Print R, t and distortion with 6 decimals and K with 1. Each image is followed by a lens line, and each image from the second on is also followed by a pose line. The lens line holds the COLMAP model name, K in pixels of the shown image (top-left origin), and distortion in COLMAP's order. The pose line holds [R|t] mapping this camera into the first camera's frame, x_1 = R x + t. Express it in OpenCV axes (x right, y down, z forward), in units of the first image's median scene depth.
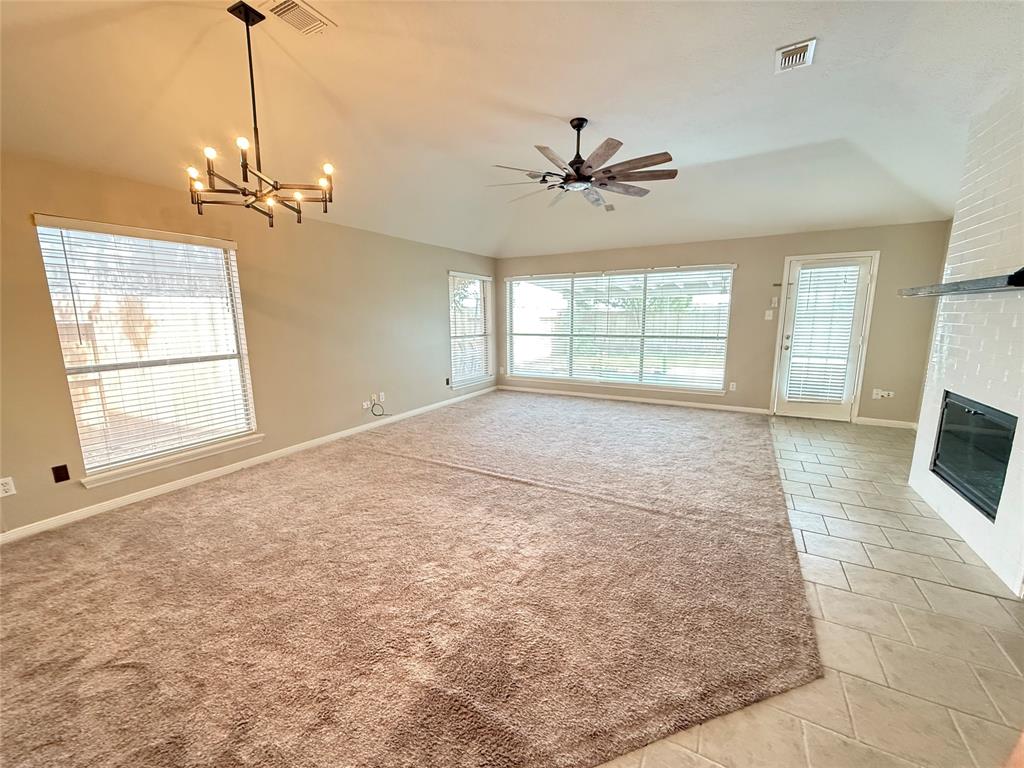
lens RADIAL K [[404.3, 0, 504.6], [0, 404.3, 382.6], [0, 0, 1]] dist [-0.002234, -0.000282]
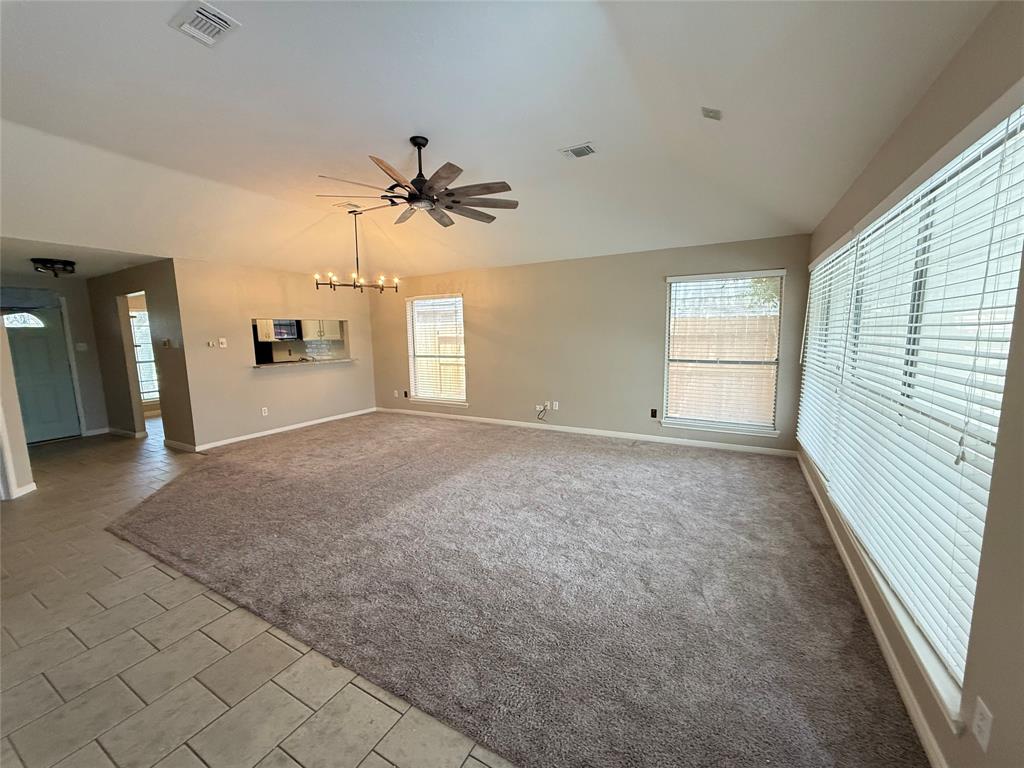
lens RADIAL K [[404.3, 0, 504.6], [0, 404.3, 382.6], [0, 0, 1]] dist [-0.002234, -0.000282]
pose [[0.009664, 0.136902, -0.990537, 1.200612], [-0.147866, 0.979889, 0.133988, -0.236385], [0.988960, 0.145172, 0.029713, 1.240375]]
